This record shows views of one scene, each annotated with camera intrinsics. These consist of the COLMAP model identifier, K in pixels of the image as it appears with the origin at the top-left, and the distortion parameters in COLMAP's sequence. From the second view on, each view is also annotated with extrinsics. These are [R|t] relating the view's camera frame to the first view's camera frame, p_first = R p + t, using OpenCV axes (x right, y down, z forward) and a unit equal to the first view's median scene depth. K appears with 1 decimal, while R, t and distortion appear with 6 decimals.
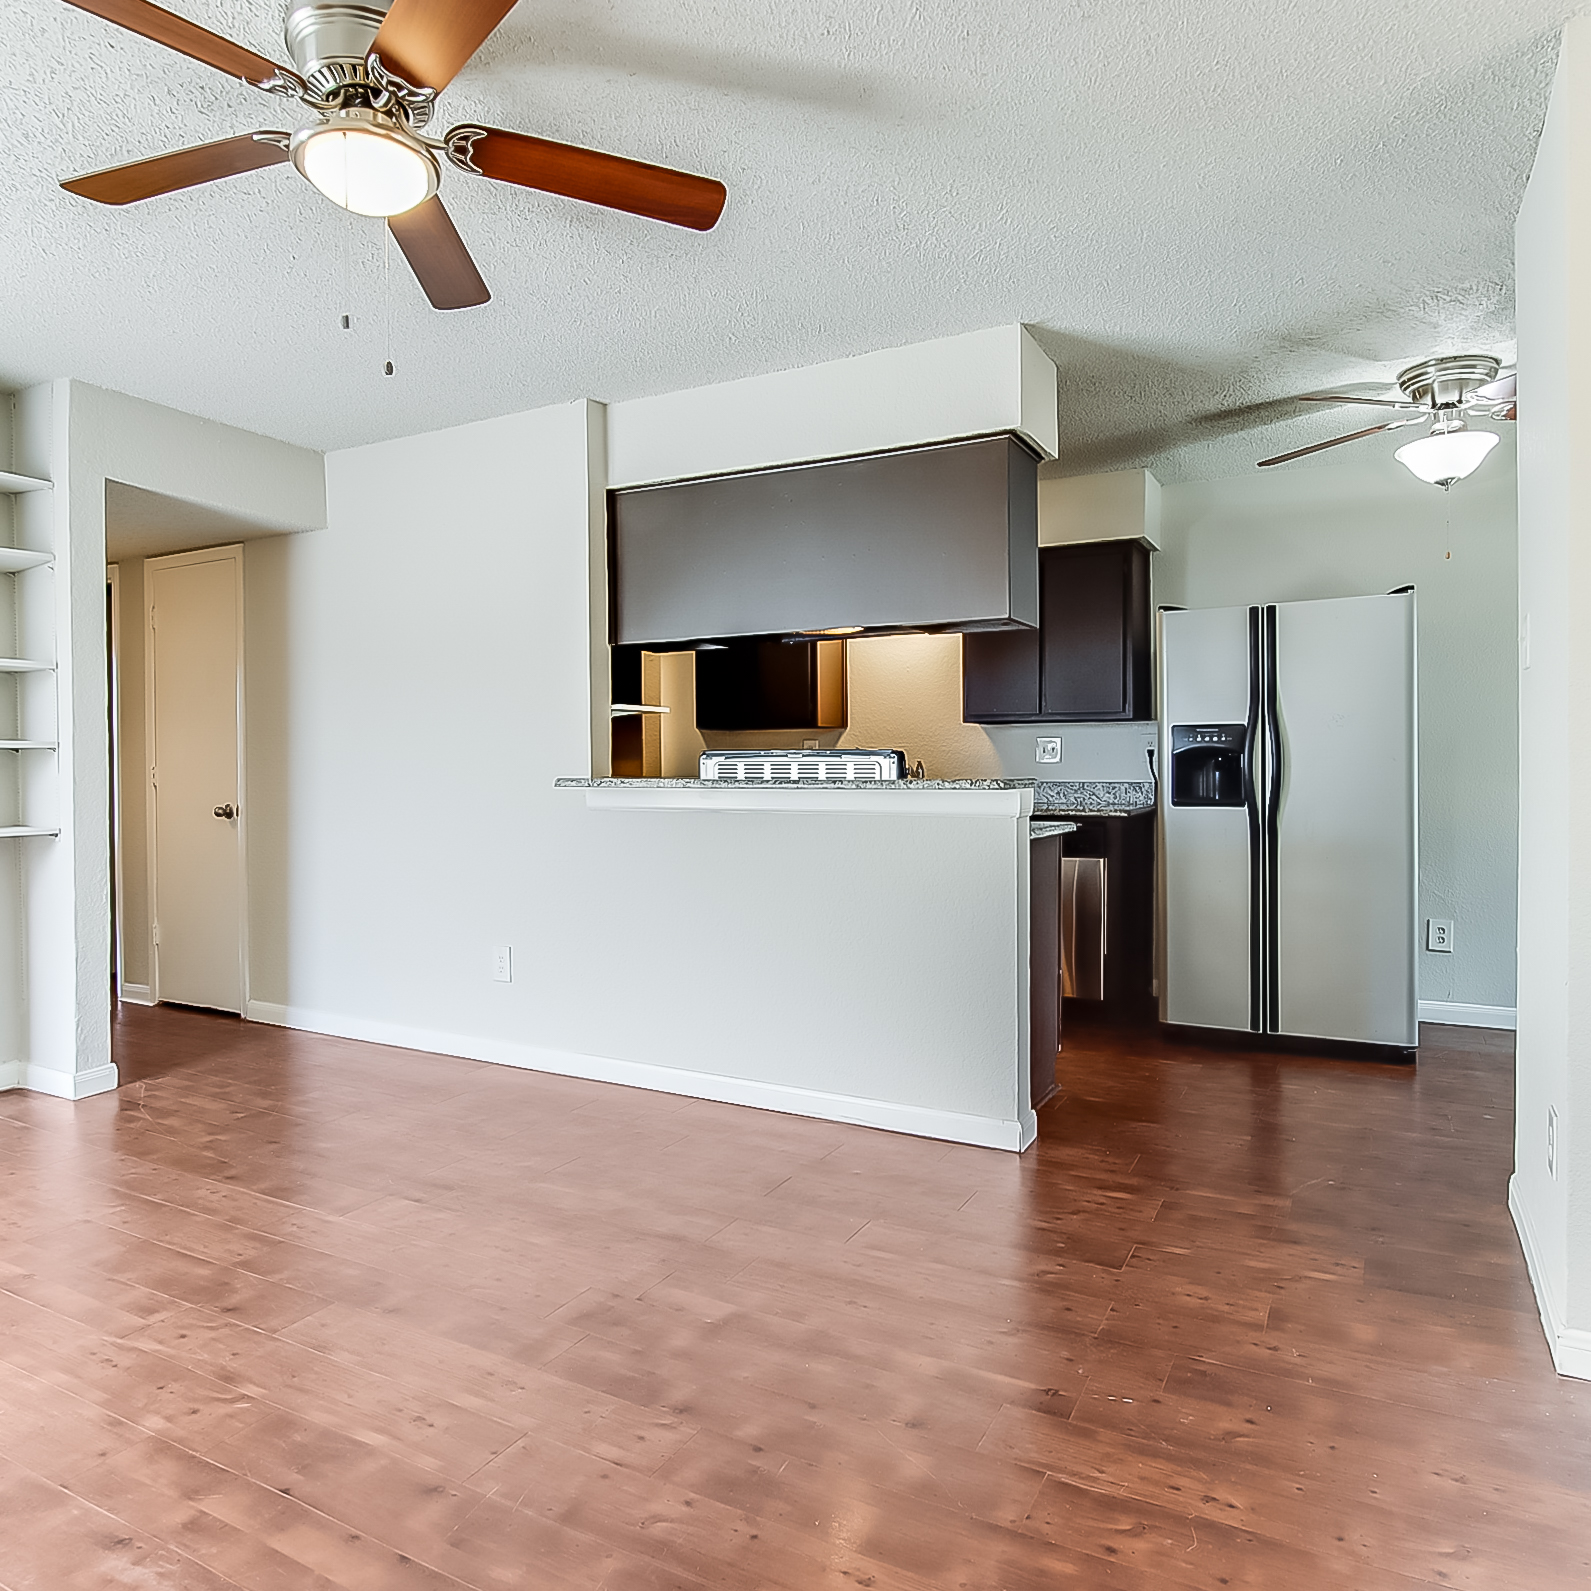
lens RADIAL K [[1101.5, 0, 795.5], [0, 1101.5, 795.5], [0, 0, 1]] dist [-0.006878, 0.004247]
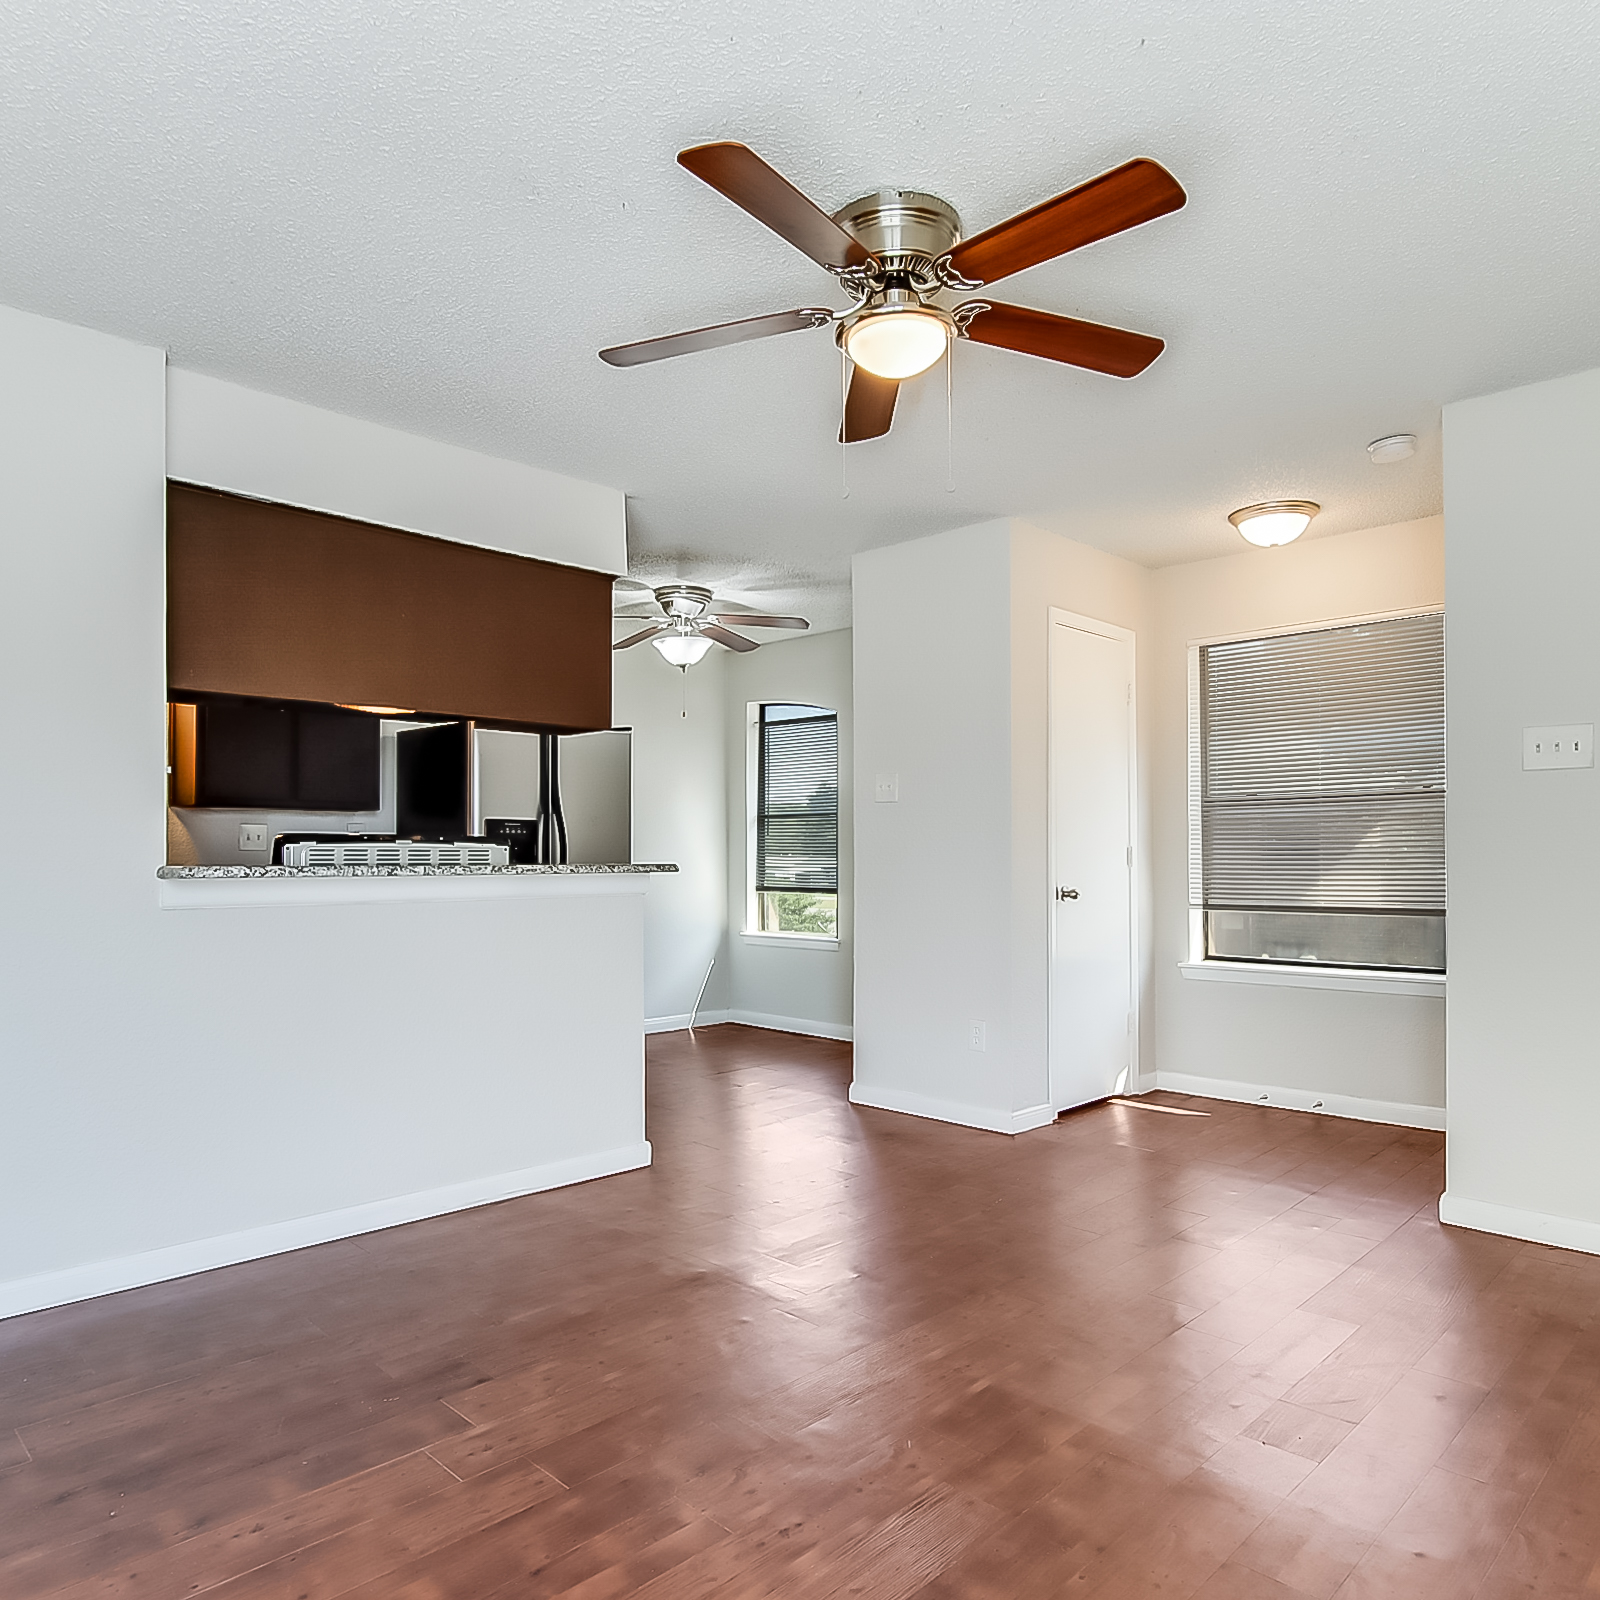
lens RADIAL K [[1123.9, 0, 799.2], [0, 1123.9, 861.5], [0, 0, 1]] dist [-0.014763, 0.000127]
pose [[0.284793, -0.002072, 0.958587, -1.108262], [0.025811, 0.999652, -0.005508, -0.006150], [-0.958241, 0.026311, 0.284748, 0.546290]]
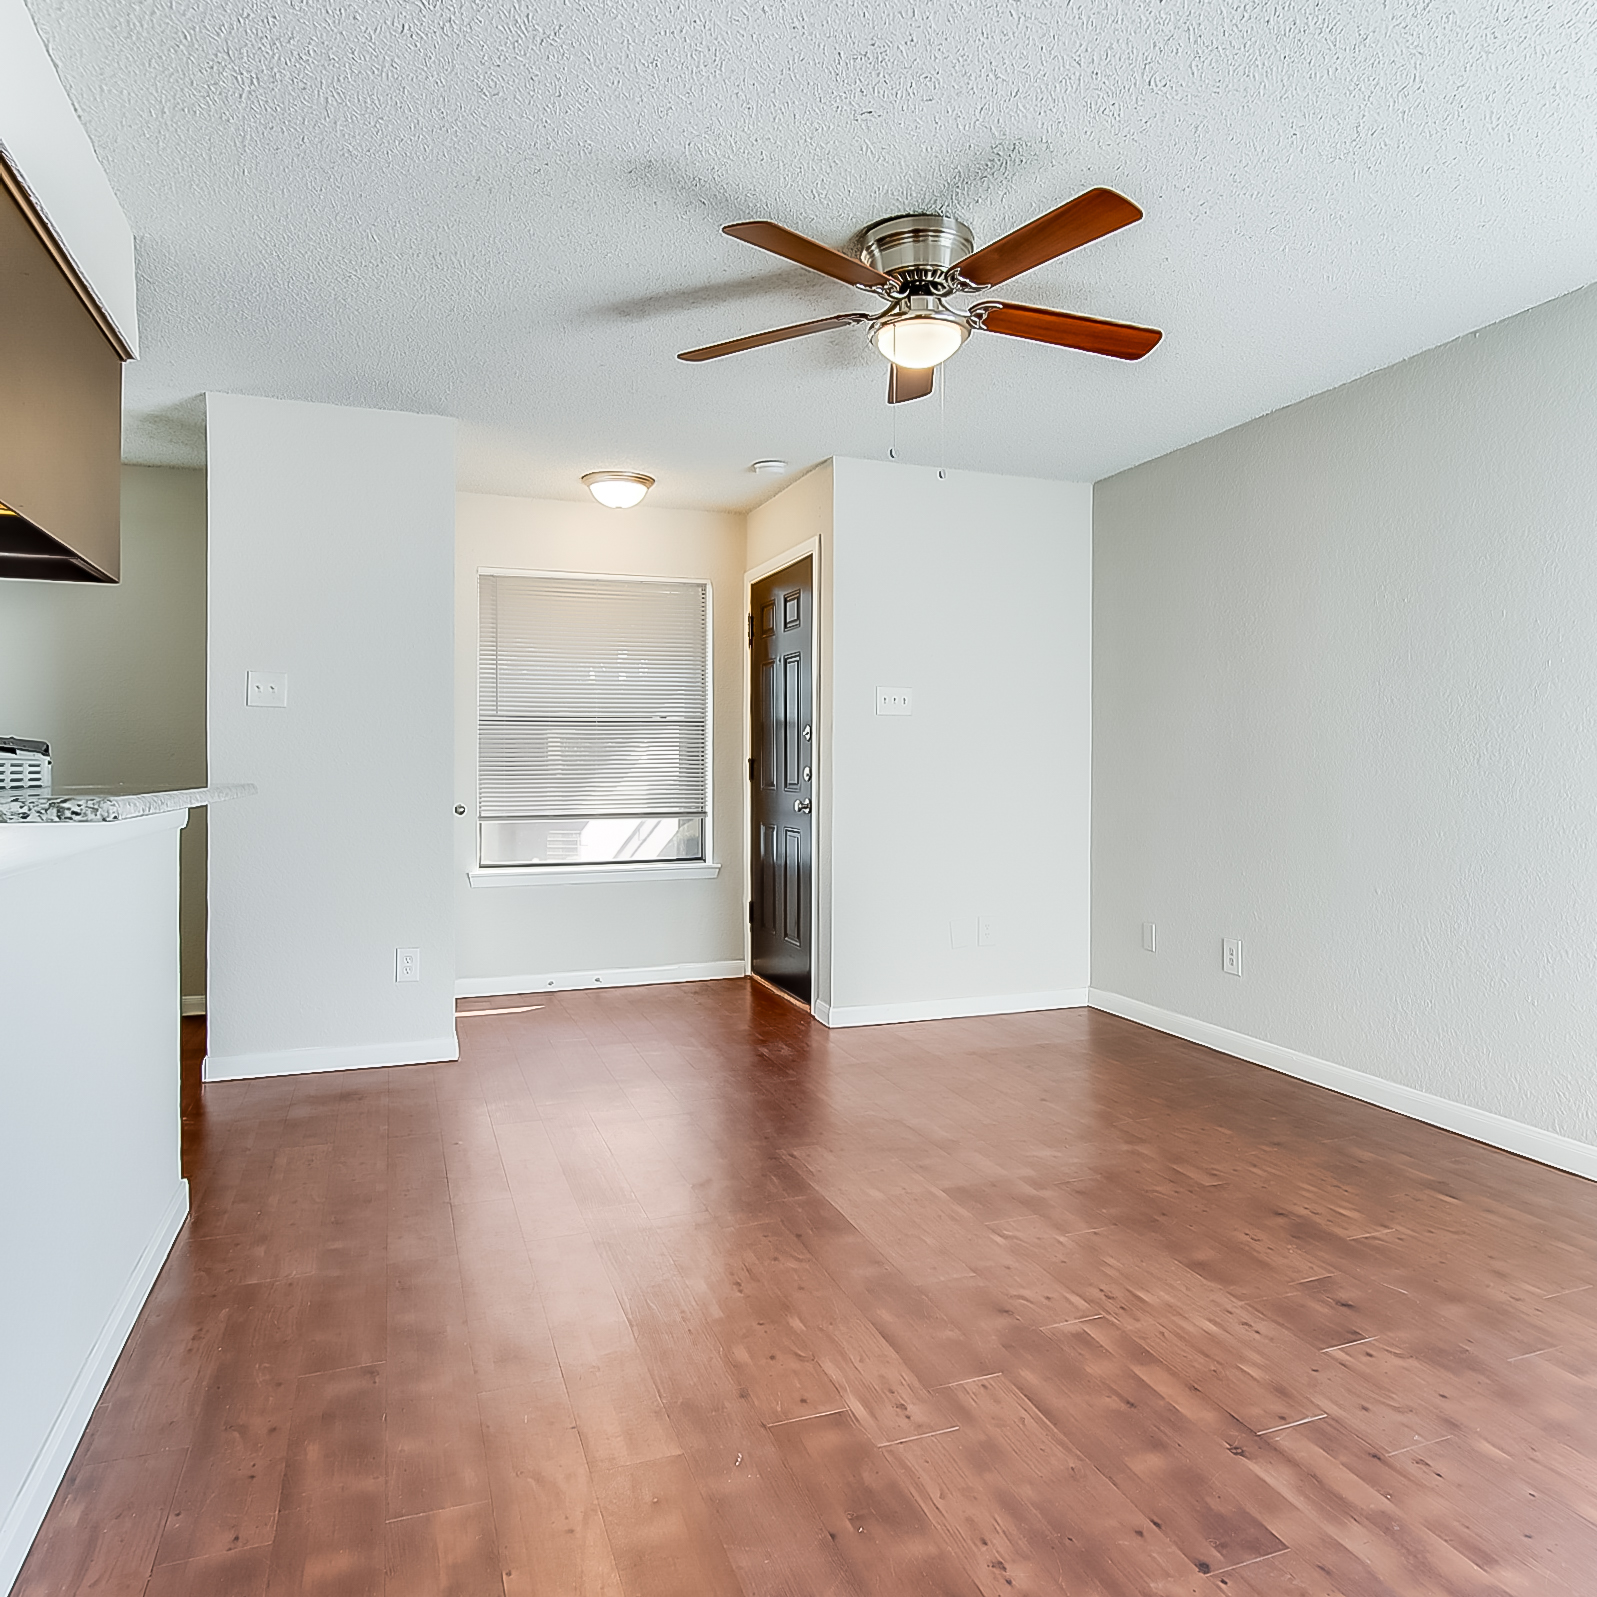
lens RADIAL K [[1113.5, 0, 798.4], [0, 1113.5, 783.9], [0, 0, 1]] dist [-0.032083, 0.040842]
pose [[-0.750194, -0.005236, 0.661197, -0.854107], [0.021057, 0.999272, 0.031804, -0.036582], [-0.660883, 0.037782, -0.749538, 1.534601]]
